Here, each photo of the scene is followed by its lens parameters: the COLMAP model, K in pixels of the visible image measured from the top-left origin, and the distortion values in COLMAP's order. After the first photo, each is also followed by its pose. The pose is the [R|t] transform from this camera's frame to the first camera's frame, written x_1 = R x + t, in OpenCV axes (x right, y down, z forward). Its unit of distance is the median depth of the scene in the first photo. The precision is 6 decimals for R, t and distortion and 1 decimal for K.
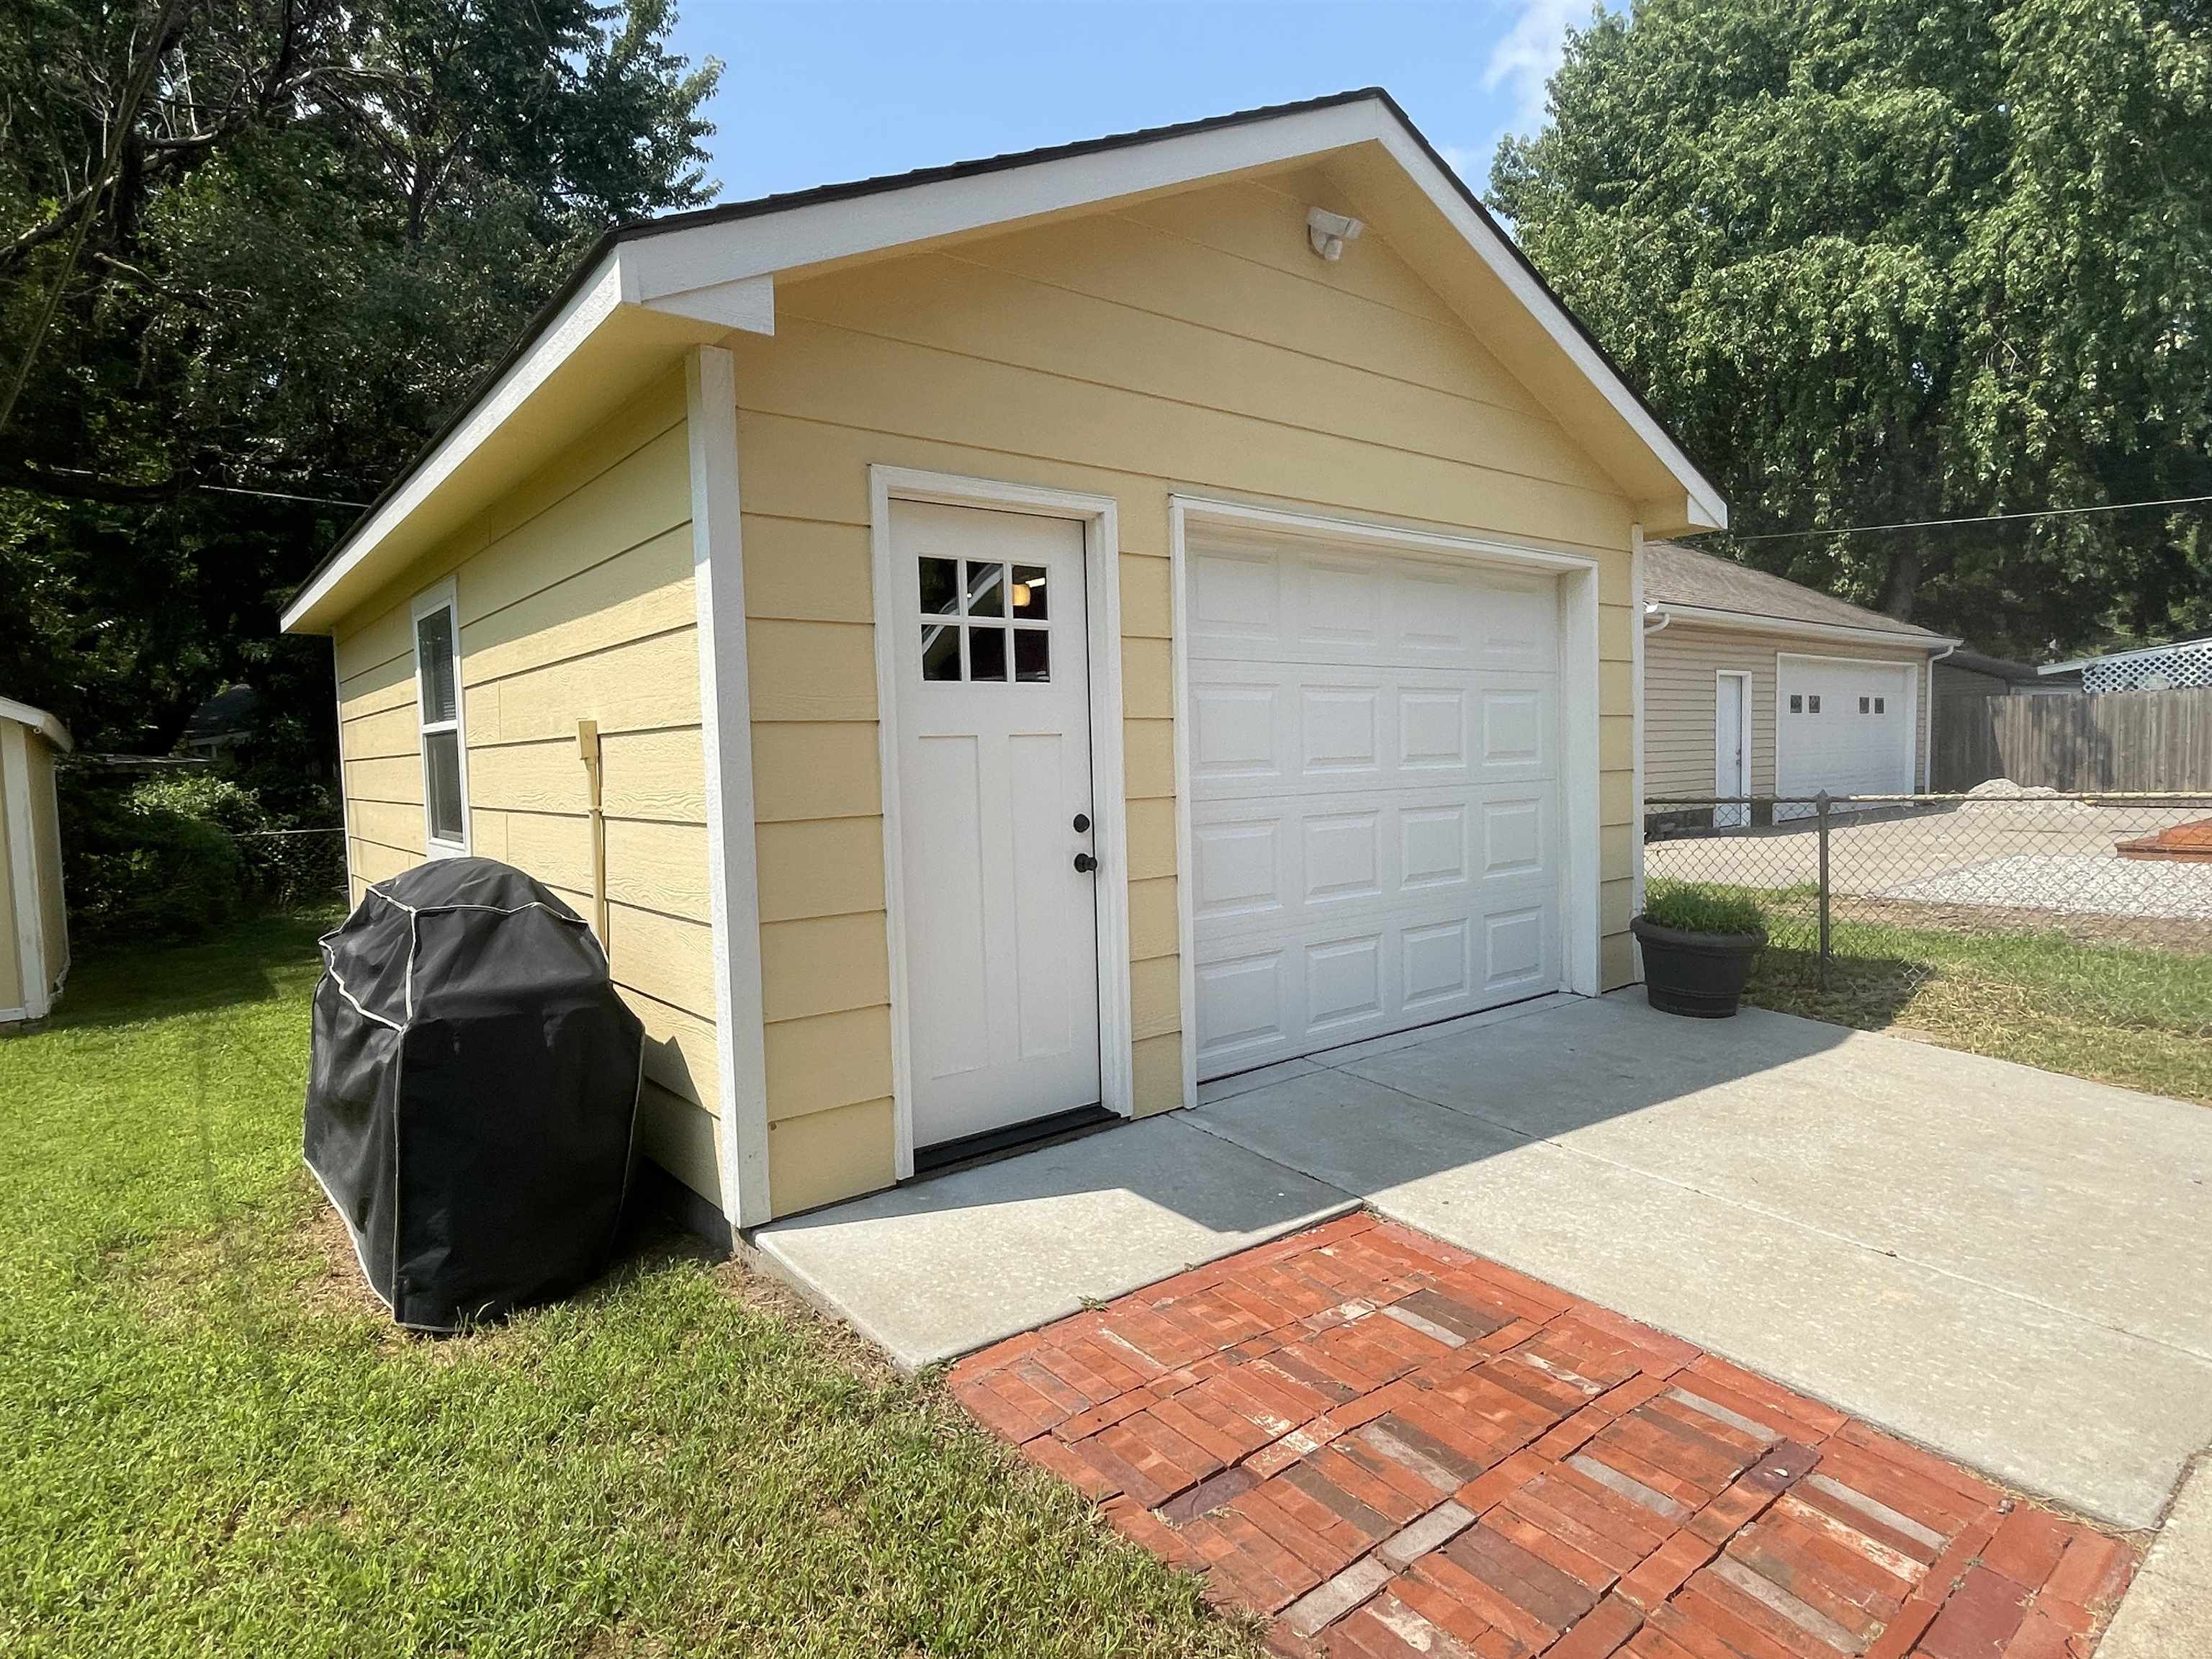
lens RADIAL K [[1225.2, 0, 1100.4], [0, 1225.2, 833.1], [0, 0, 1]] dist [-0.002447, -0.000217]
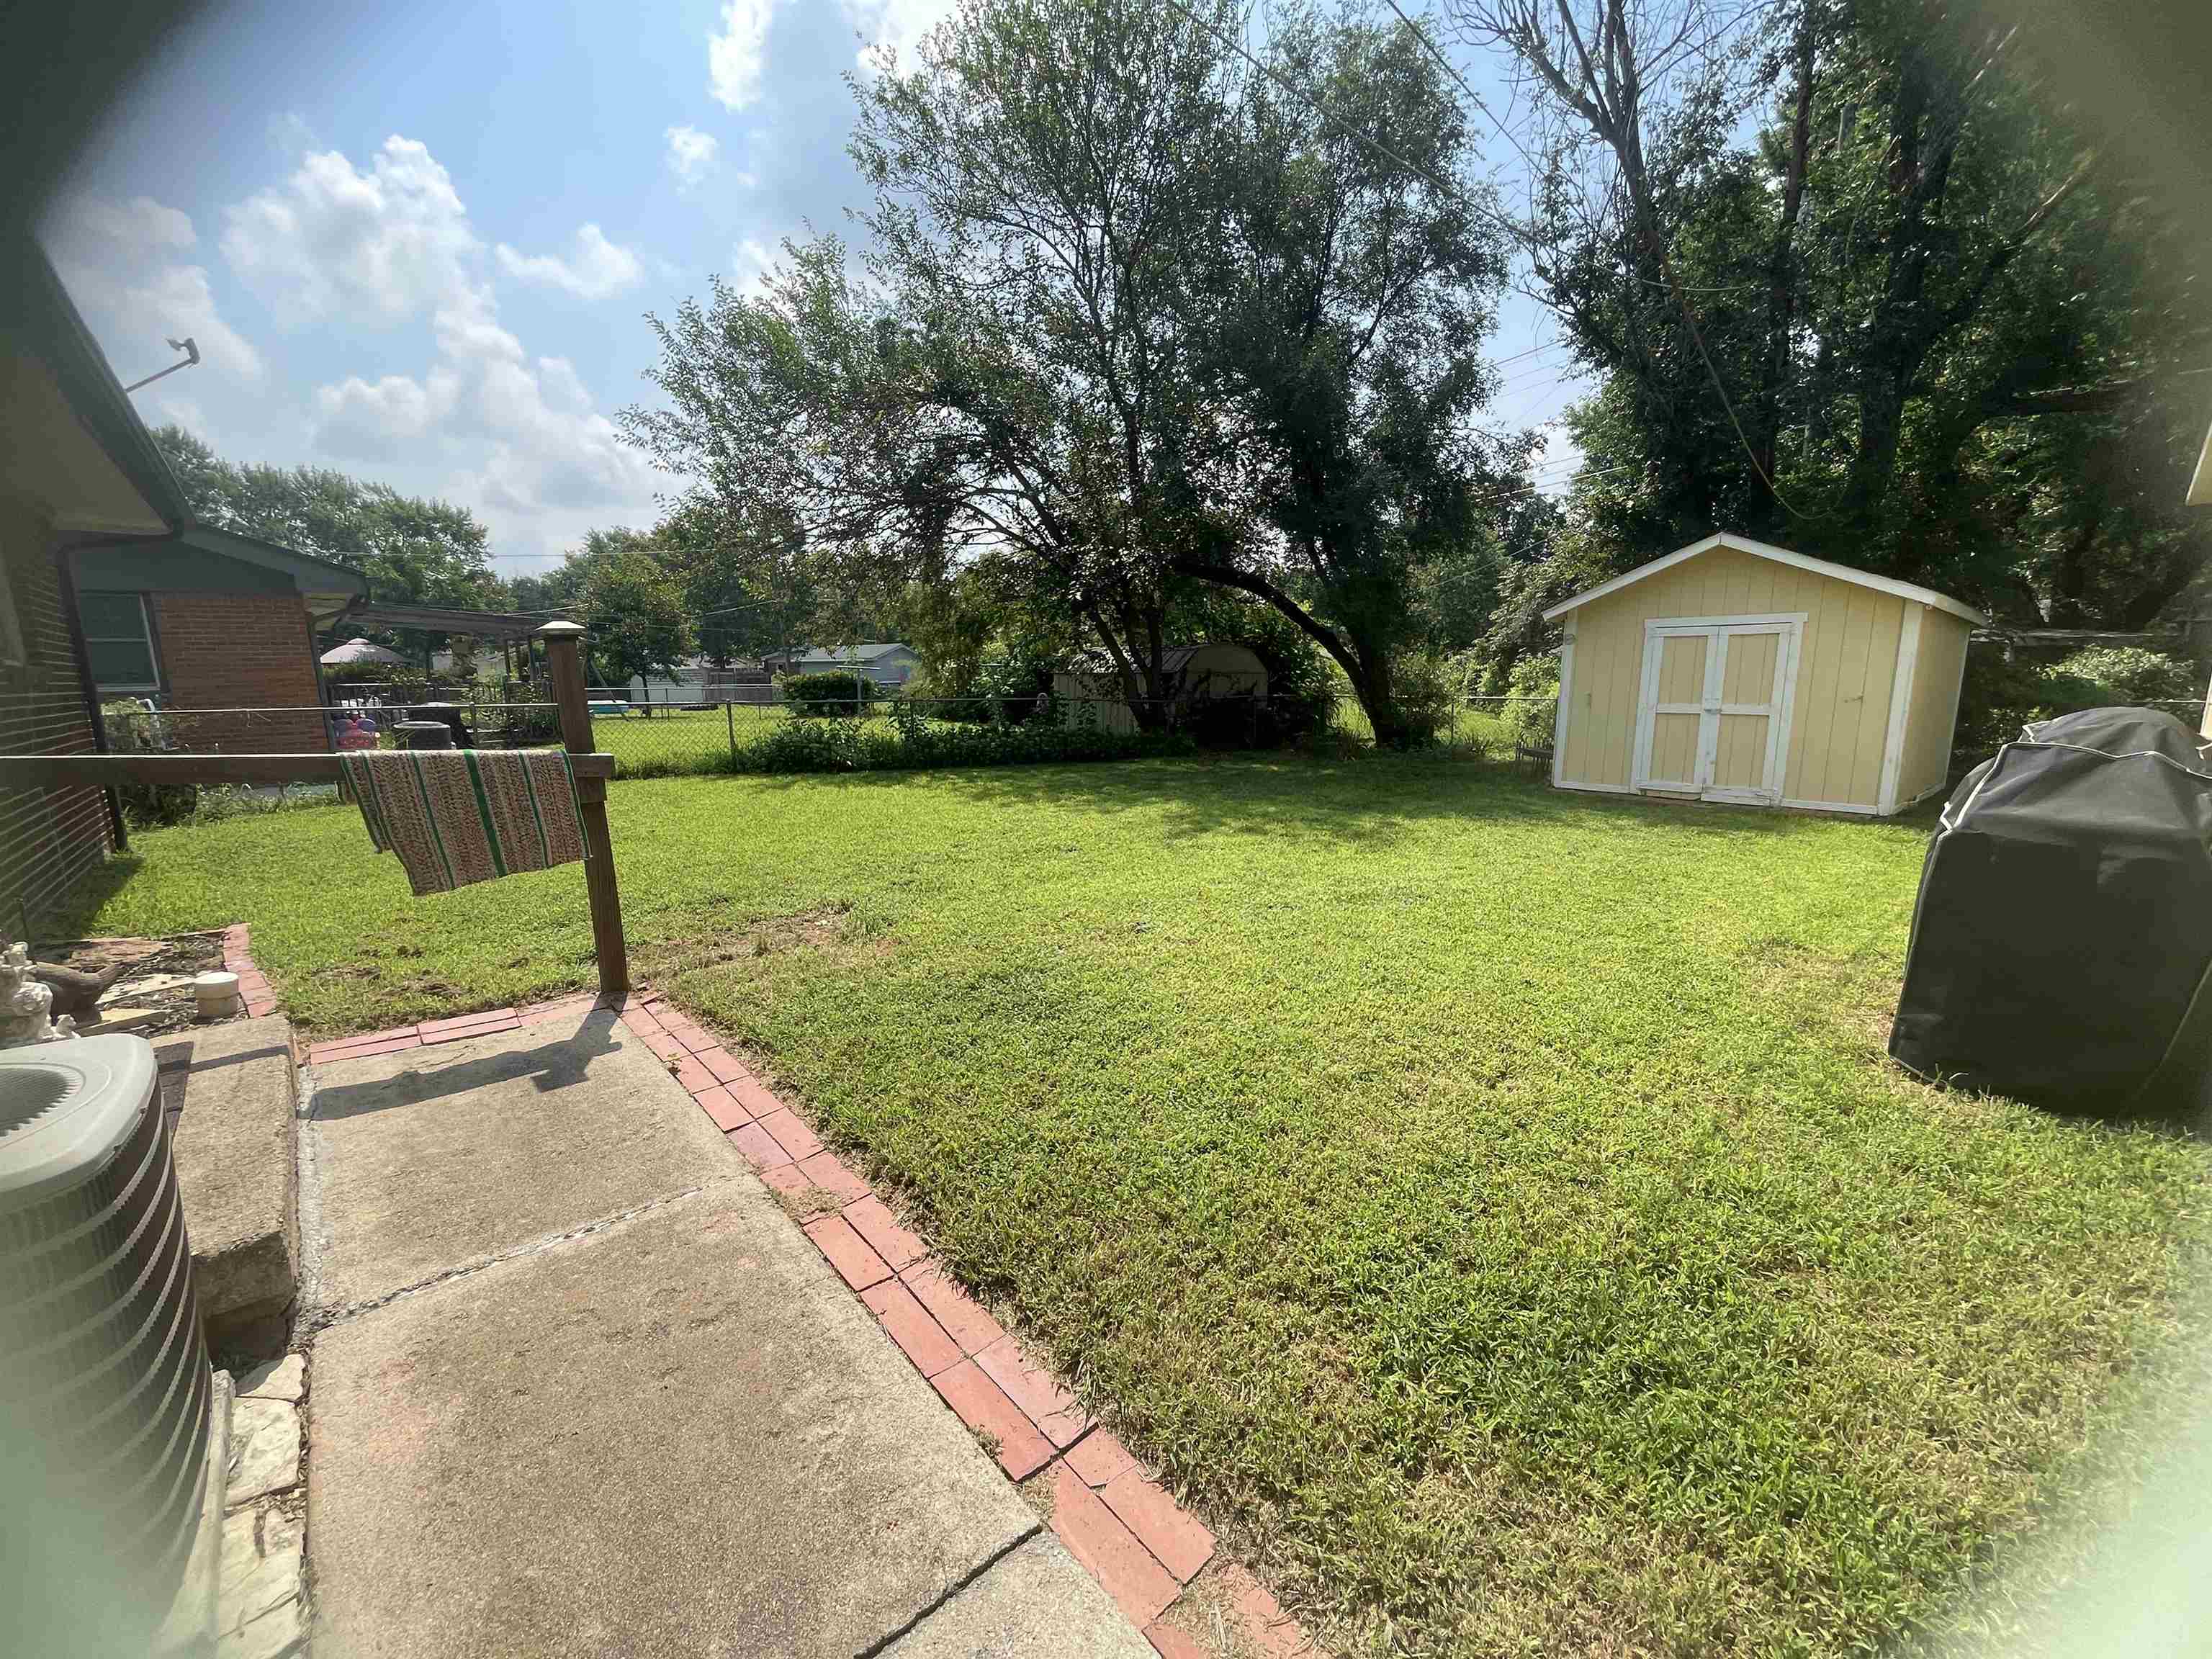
lens RADIAL K [[896.6, 0, 1108.8], [0, 896.6, 824.4], [0, 0, 1]] dist [-0.000678, -0.001489]
pose [[0.051771, 0.197955, -0.978843, 0.063352], [-0.054884, 0.979240, 0.195132, 0.004985], [0.997150, 0.043621, 0.061560, 0.024488]]
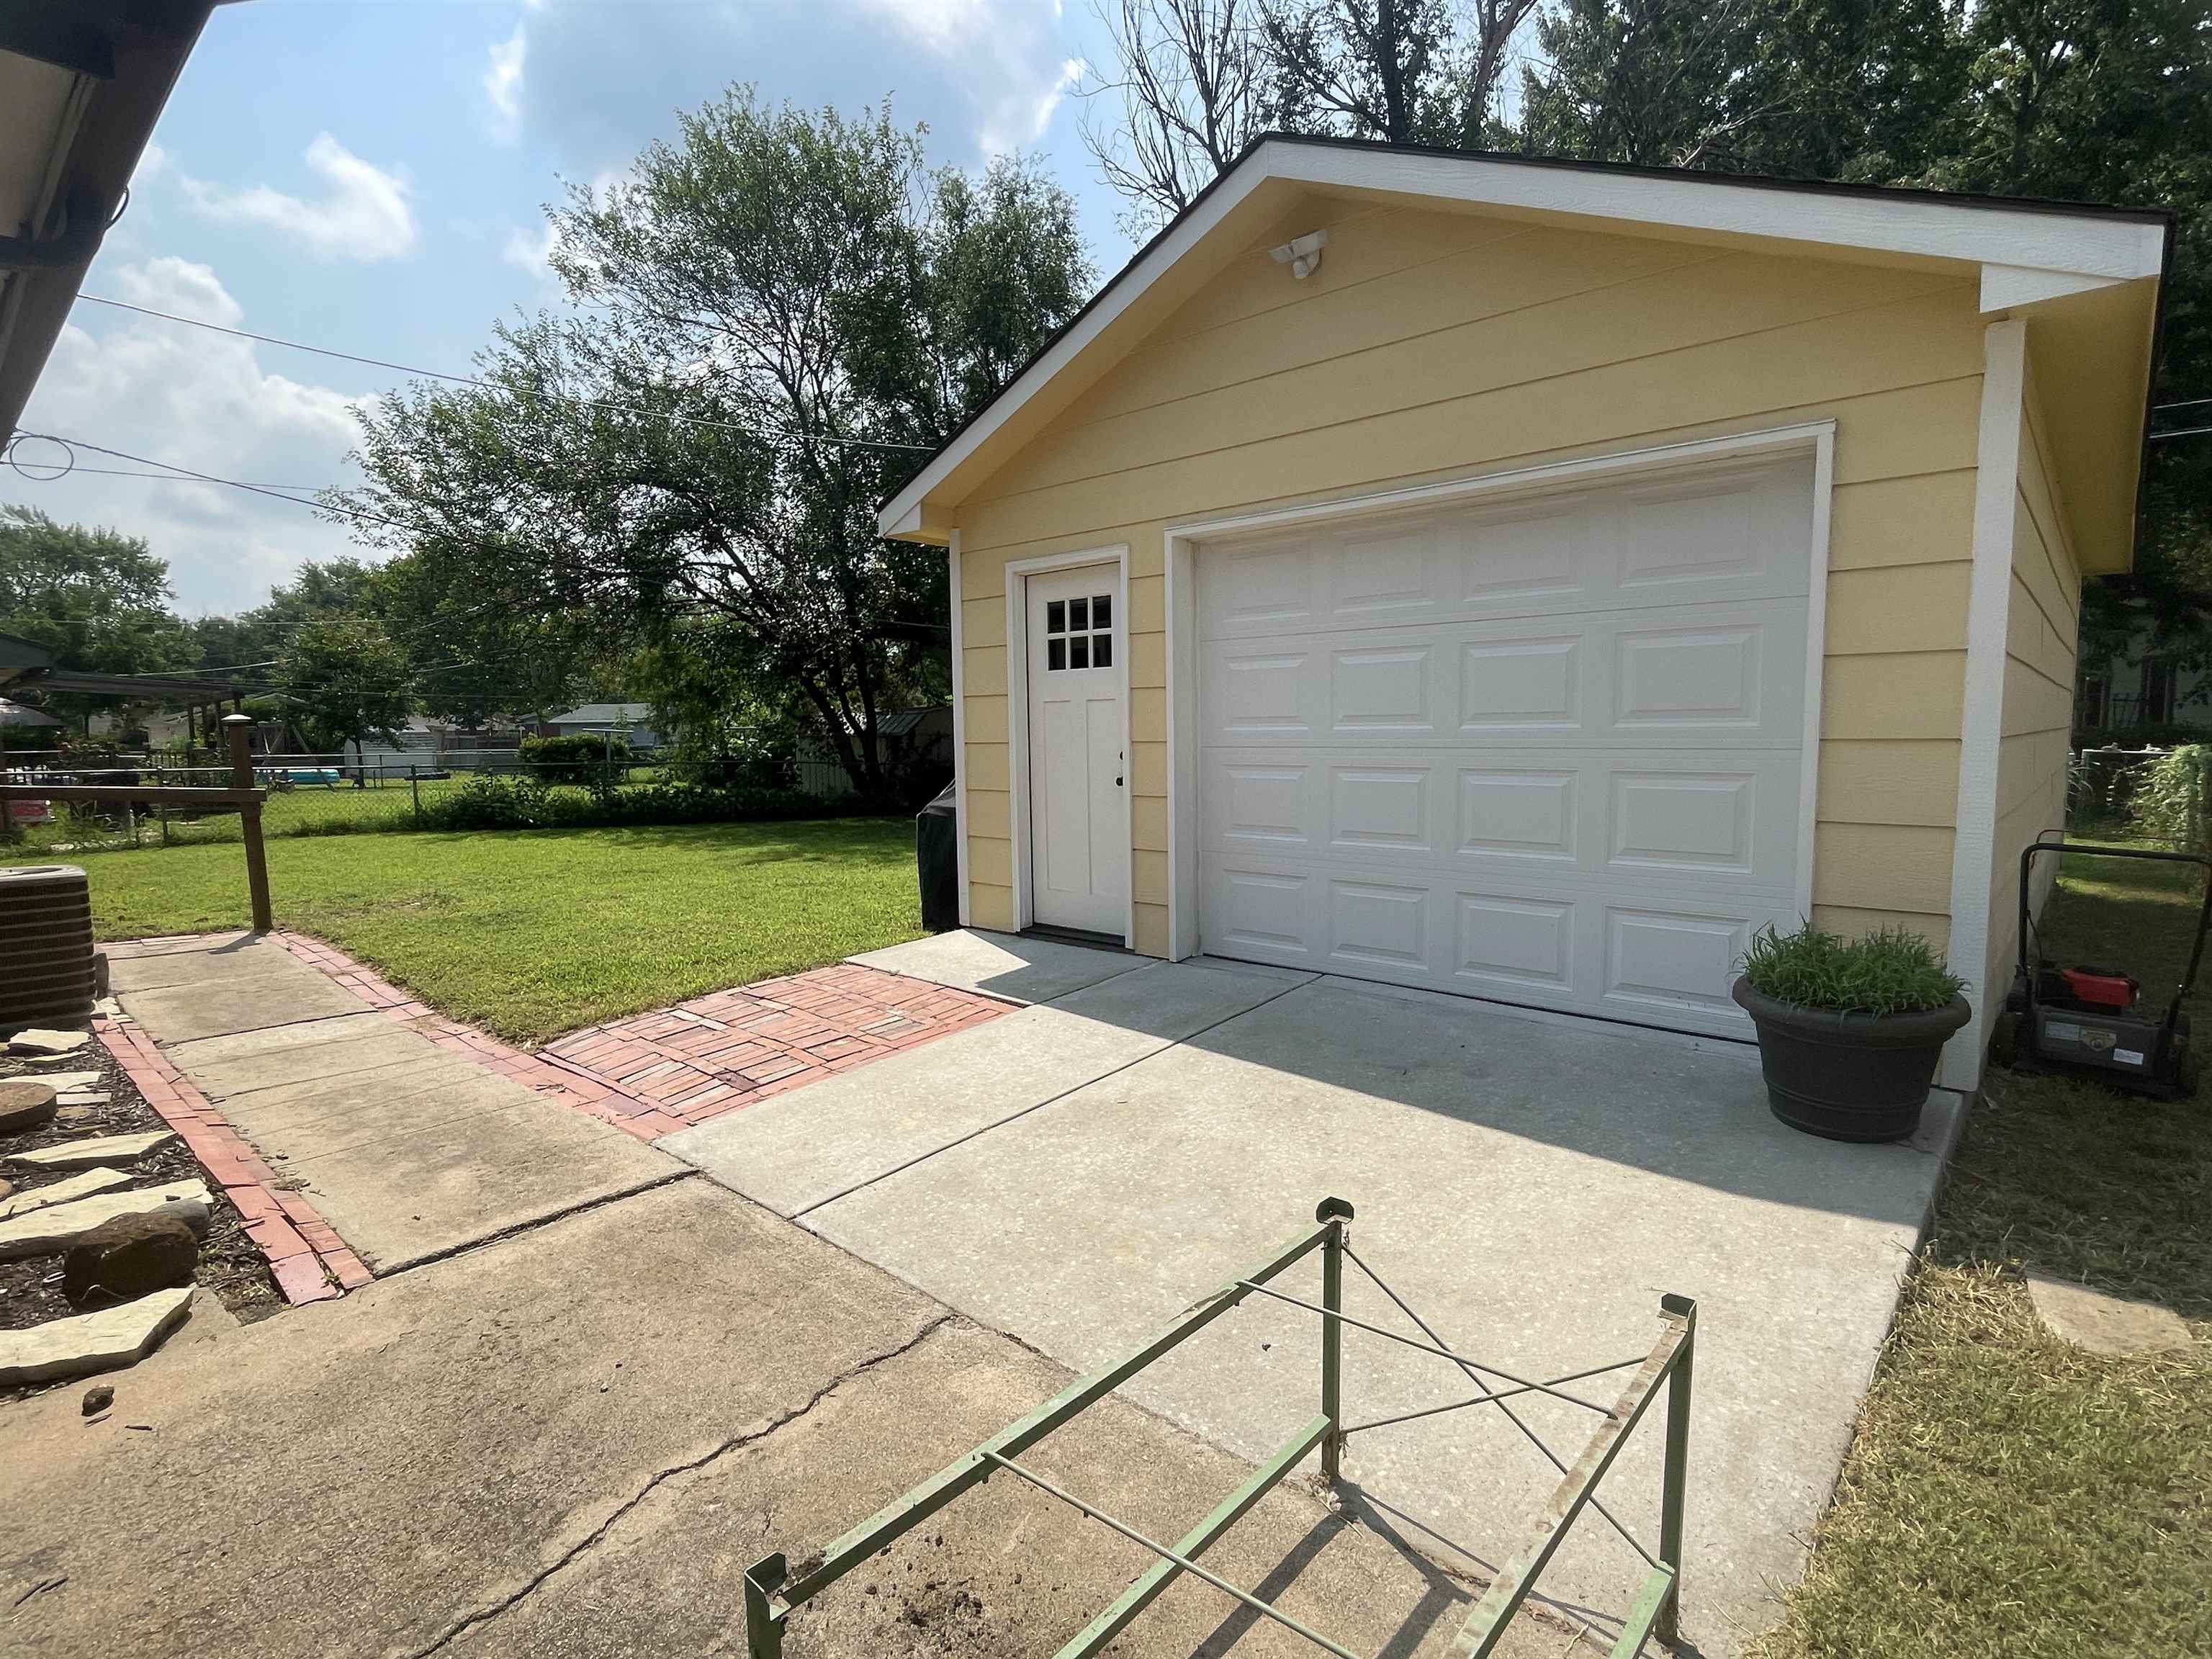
lens RADIAL K [[1105.8, 0, 1101.5], [0, 1105.8, 829.4], [0, 0, 1]] dist [-0.001352, -0.000057]
pose [[0.156952, 0.117106, -0.980639, 0.436387], [-0.053655, 0.992490, 0.109934, -0.021730], [0.986148, 0.035362, 0.162056, 0.236054]]
